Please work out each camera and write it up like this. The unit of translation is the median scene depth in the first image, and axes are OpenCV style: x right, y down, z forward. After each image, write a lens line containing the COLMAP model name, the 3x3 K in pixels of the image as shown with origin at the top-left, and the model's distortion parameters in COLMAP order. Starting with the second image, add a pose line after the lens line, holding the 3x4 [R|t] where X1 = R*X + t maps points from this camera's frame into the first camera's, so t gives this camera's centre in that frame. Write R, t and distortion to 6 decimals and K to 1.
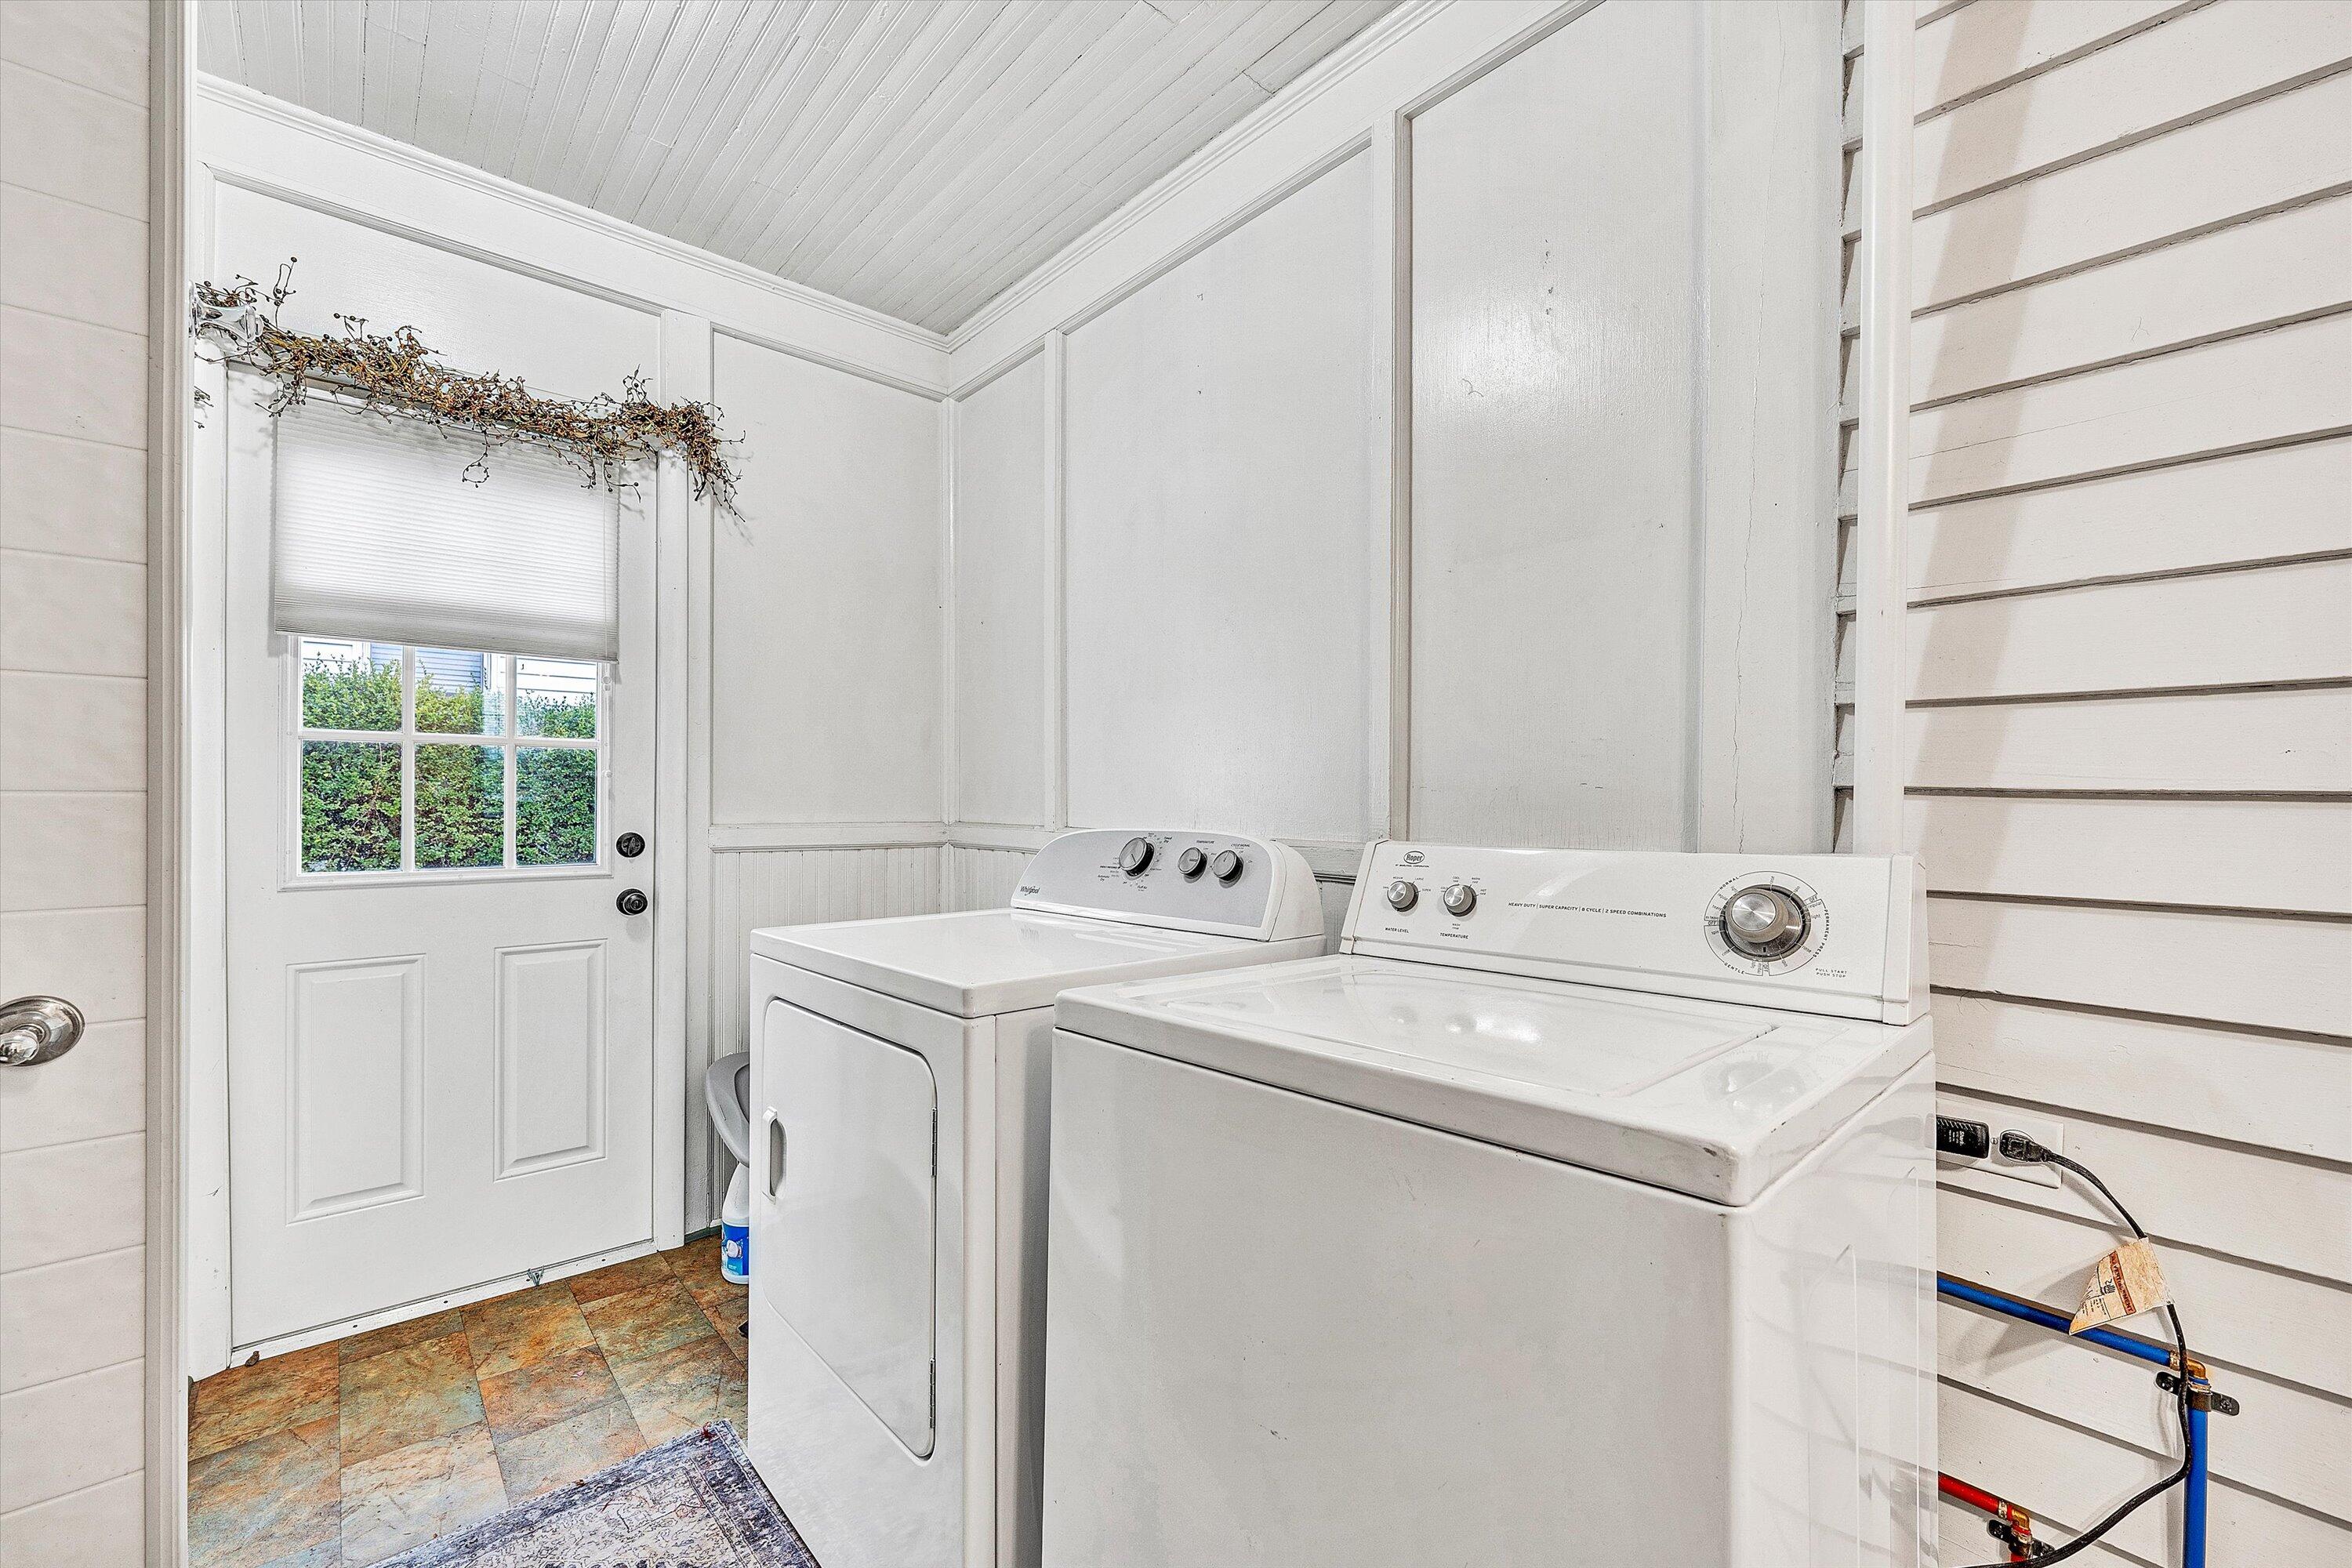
lens RADIAL K [[942.0, 0, 1181.9], [0, 942.0, 804.3], [0, 0, 1]] dist [-0.002620, -0.000402]
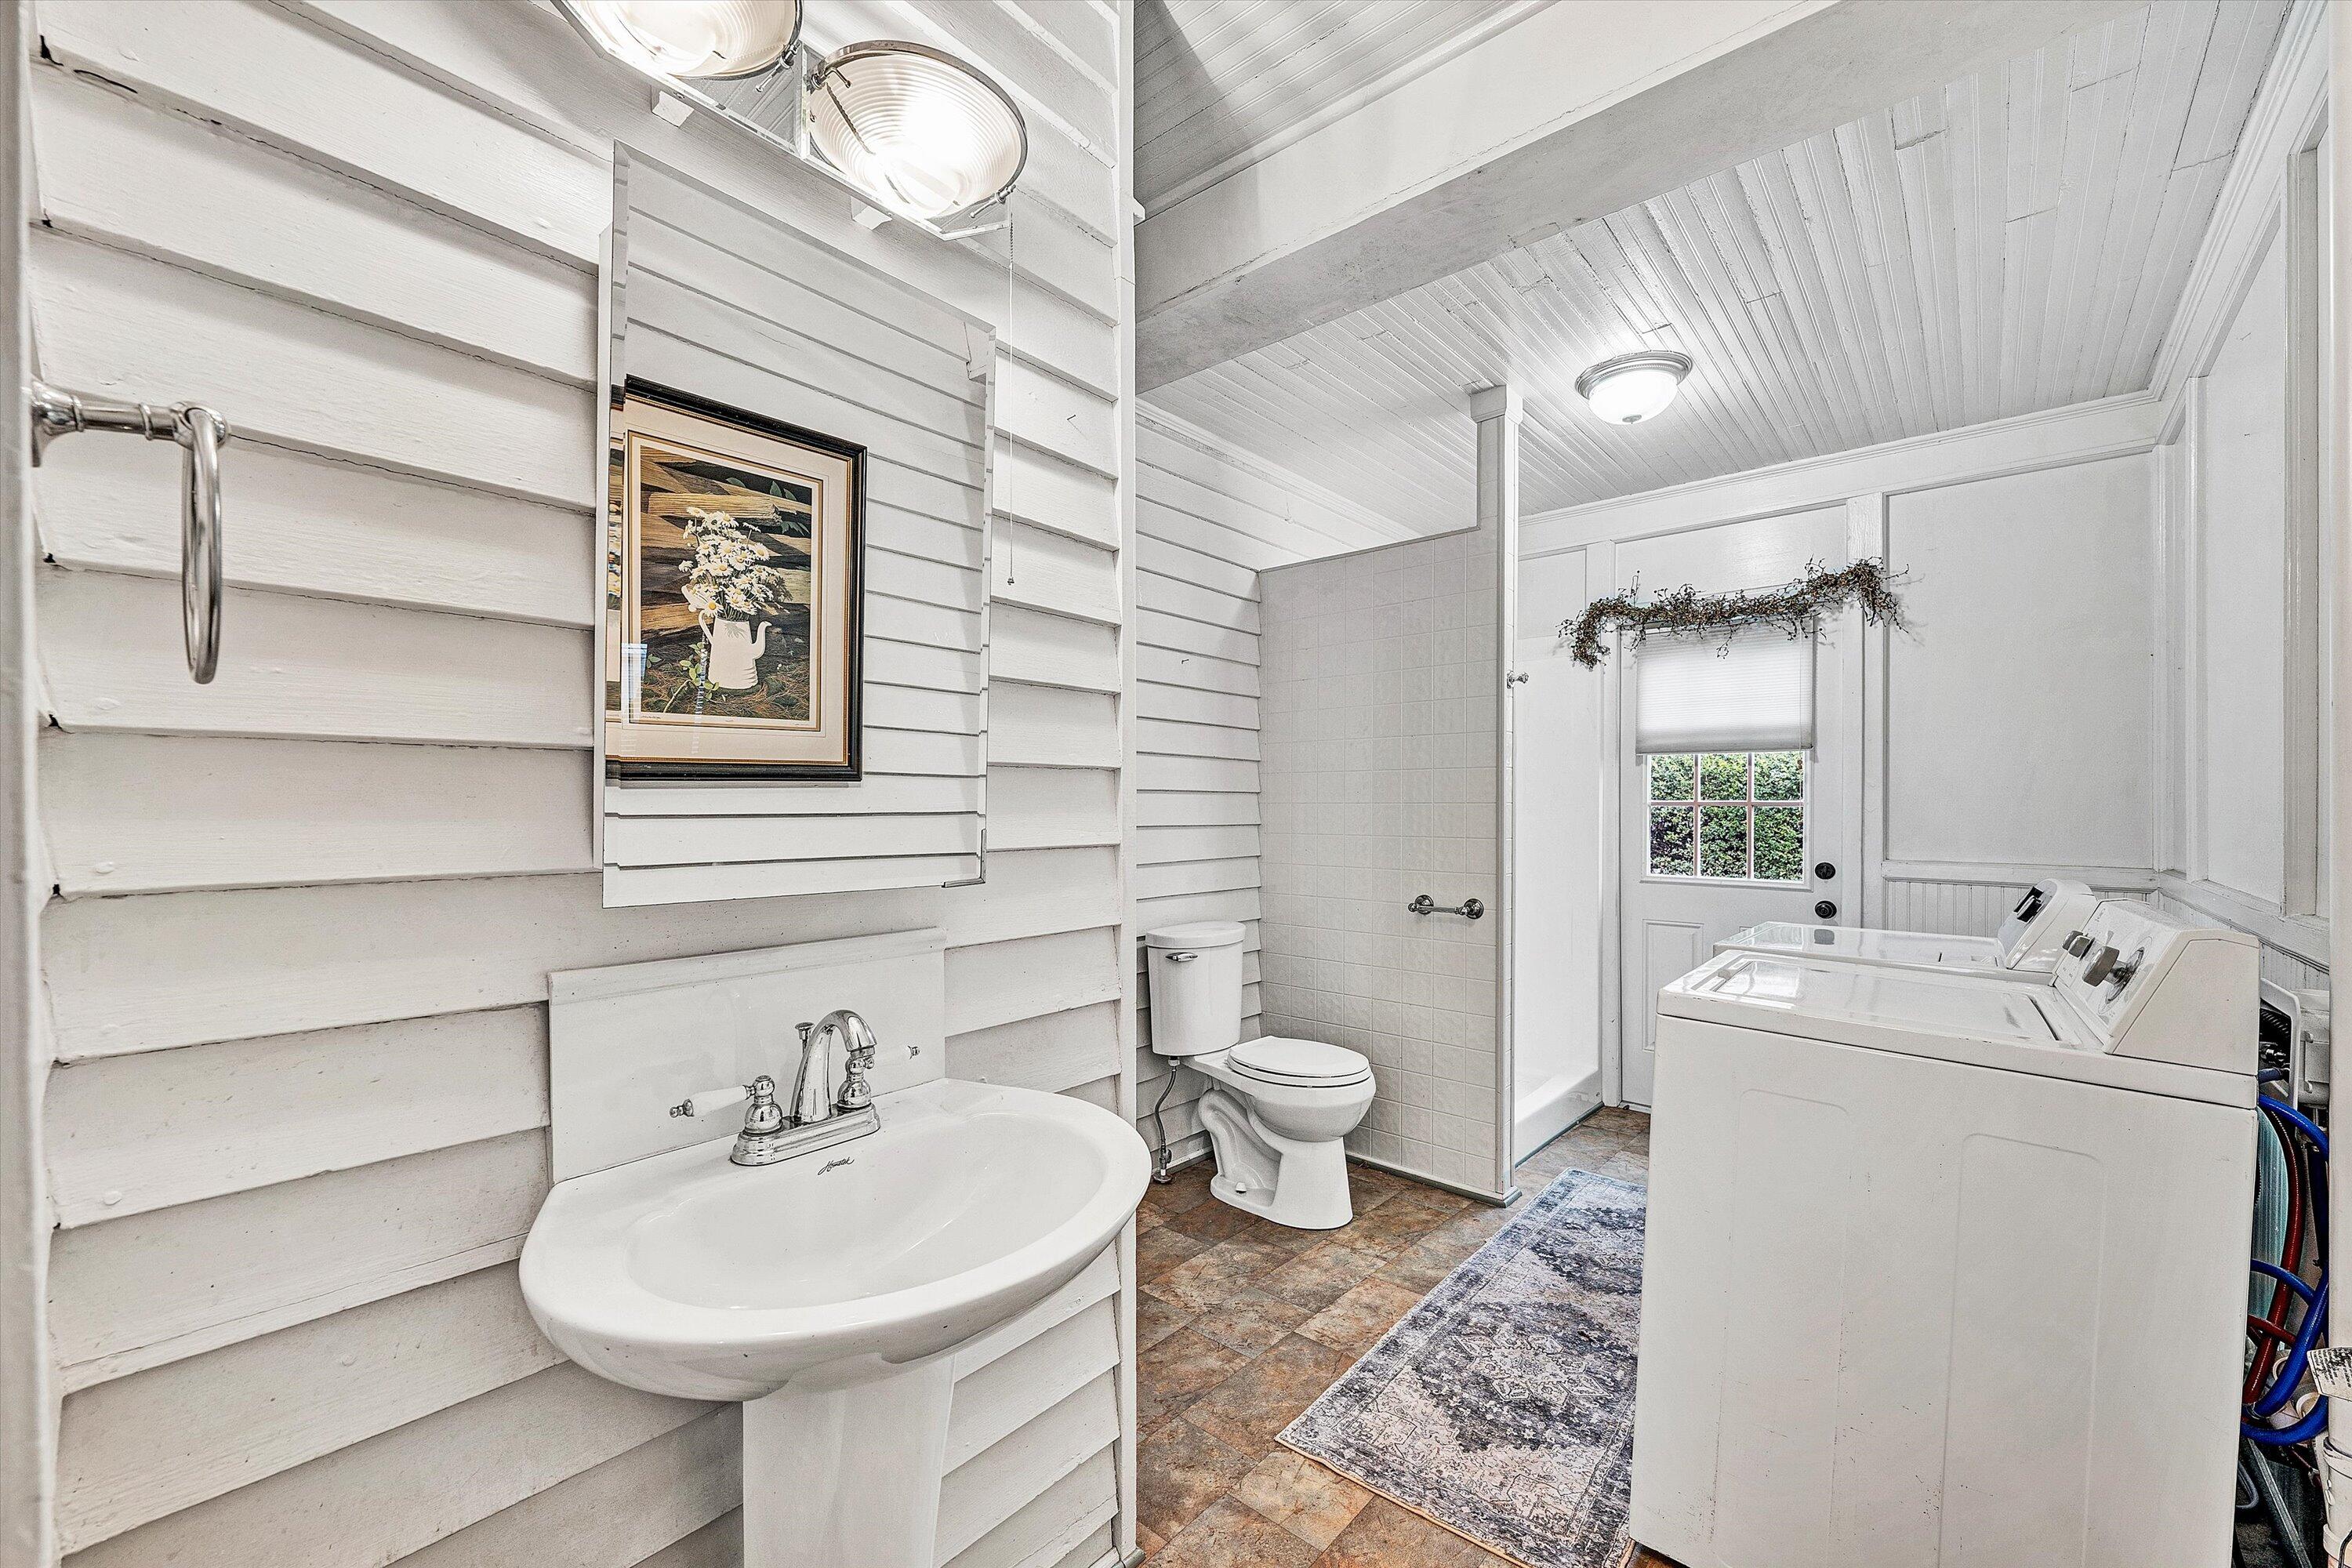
lens RADIAL K [[942.0, 0, 1178.1], [0, 942.0, 800.3], [0, 0, 1]] dist [-0.002620, -0.000402]
pose [[0.114894, -0.006899, -0.993354, 0.790570], [-0.011556, 0.999899, -0.008281, -0.044697], [0.993311, 0.012430, 0.114802, -0.183857]]
